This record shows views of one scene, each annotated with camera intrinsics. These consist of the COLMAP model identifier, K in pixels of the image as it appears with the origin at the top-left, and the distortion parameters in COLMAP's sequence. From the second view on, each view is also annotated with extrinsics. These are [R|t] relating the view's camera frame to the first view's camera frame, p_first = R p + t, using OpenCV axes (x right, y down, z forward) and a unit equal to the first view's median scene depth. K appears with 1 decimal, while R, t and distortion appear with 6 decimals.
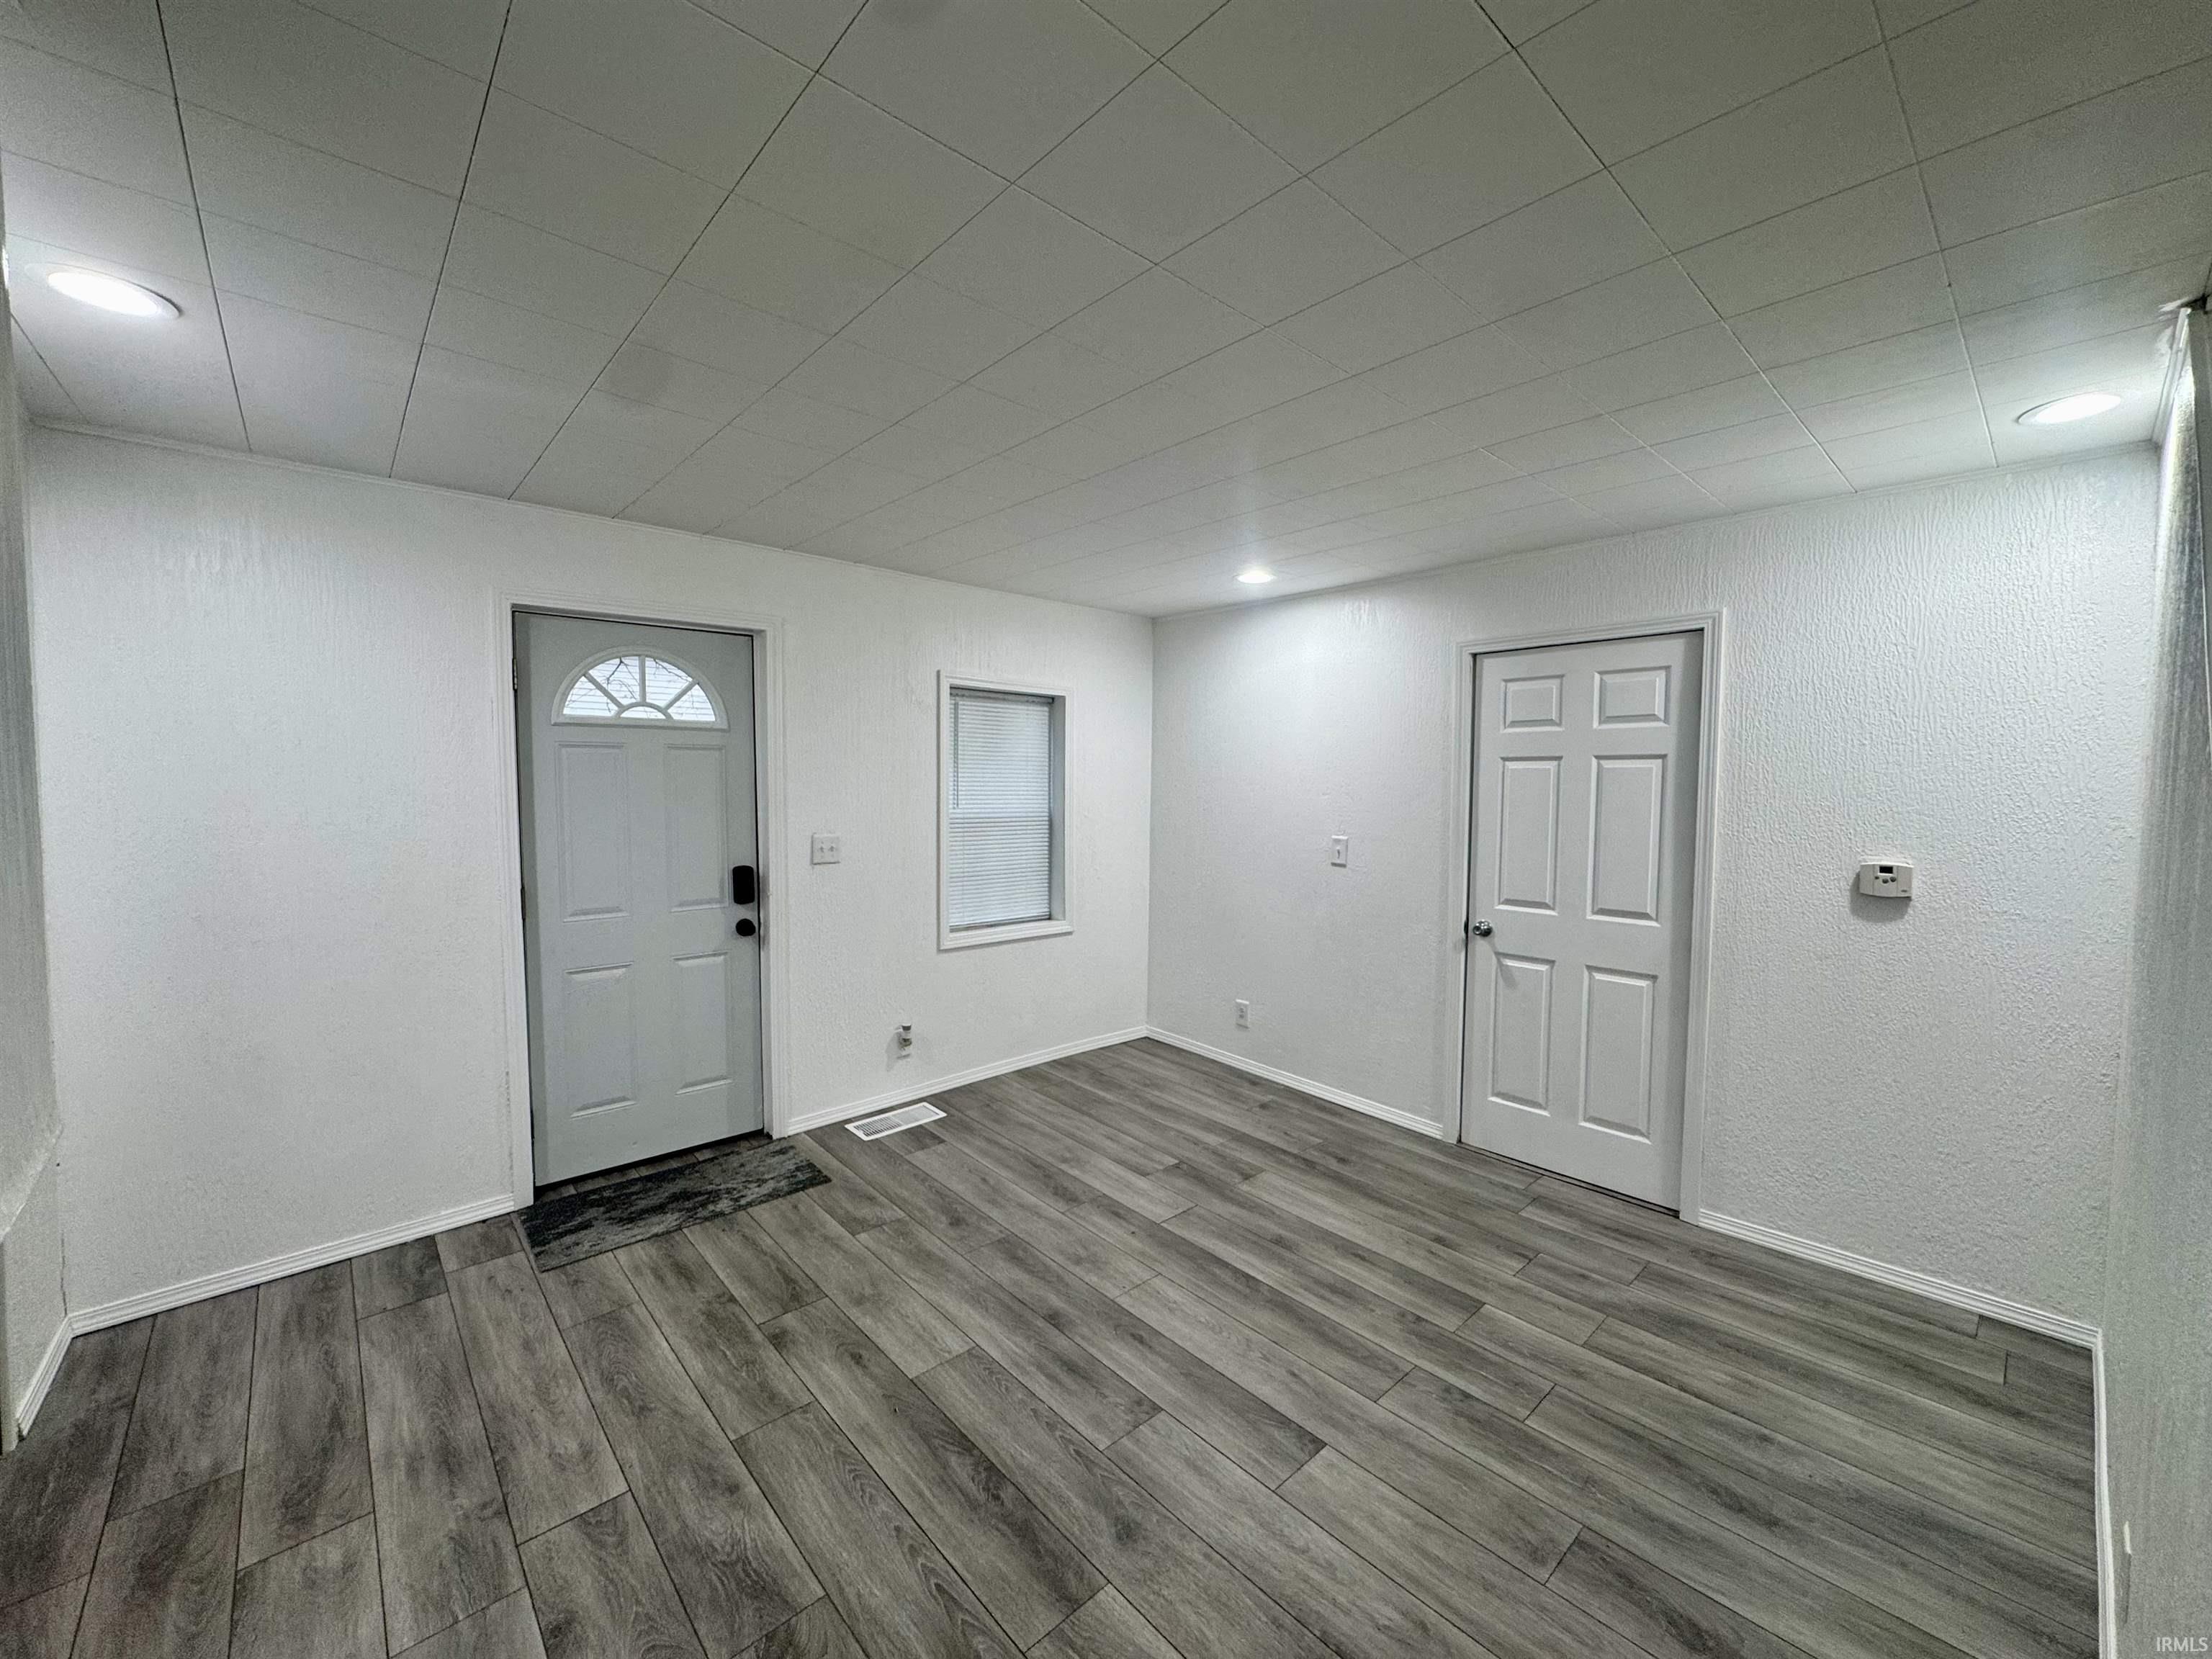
lens RADIAL K [[883.4, 0, 1104.7], [0, 883.4, 828.8], [0, 0, 1]] dist [-0.014880, -0.000455]
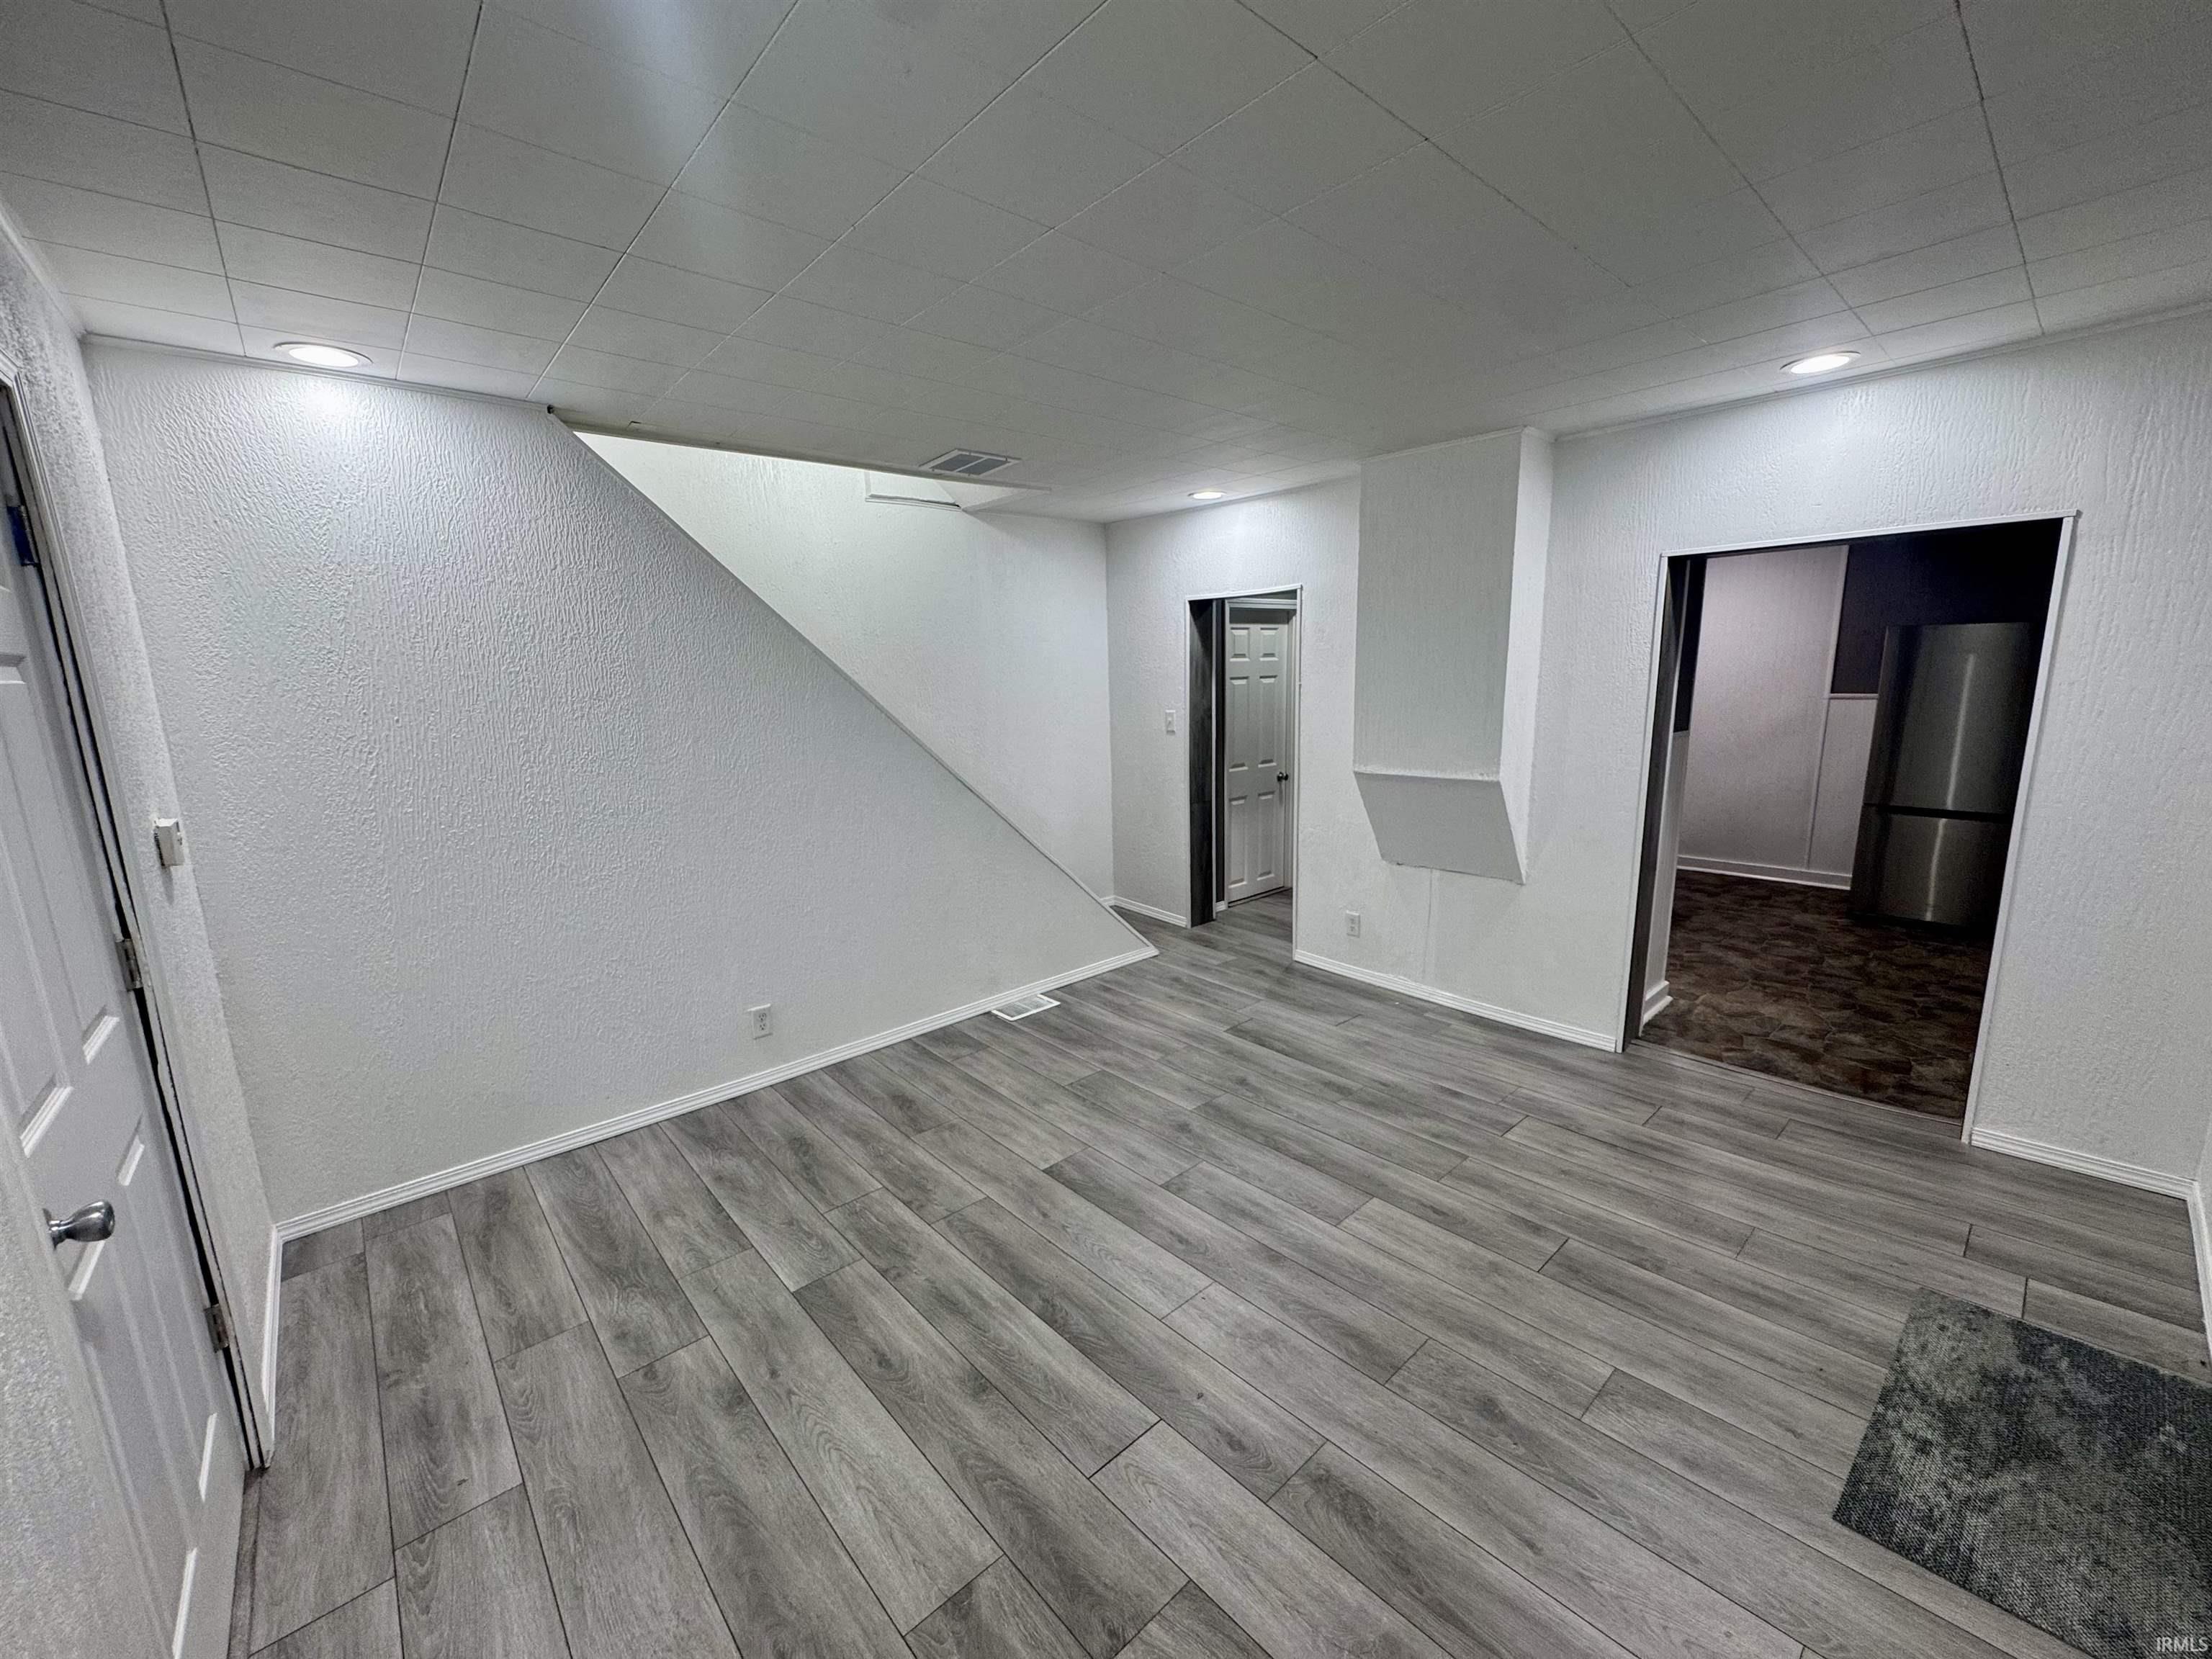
lens RADIAL K [[883.4, 0, 1103.1], [0, 883.4, 837.5], [0, 0, 1]] dist [-0.014880, -0.000455]
pose [[-0.999749, 0.016683, 0.014927, 0.103767], [0.019780, 0.970571, 0.240002, -0.114182], [-0.010484, 0.240237, -0.970658, 1.802872]]
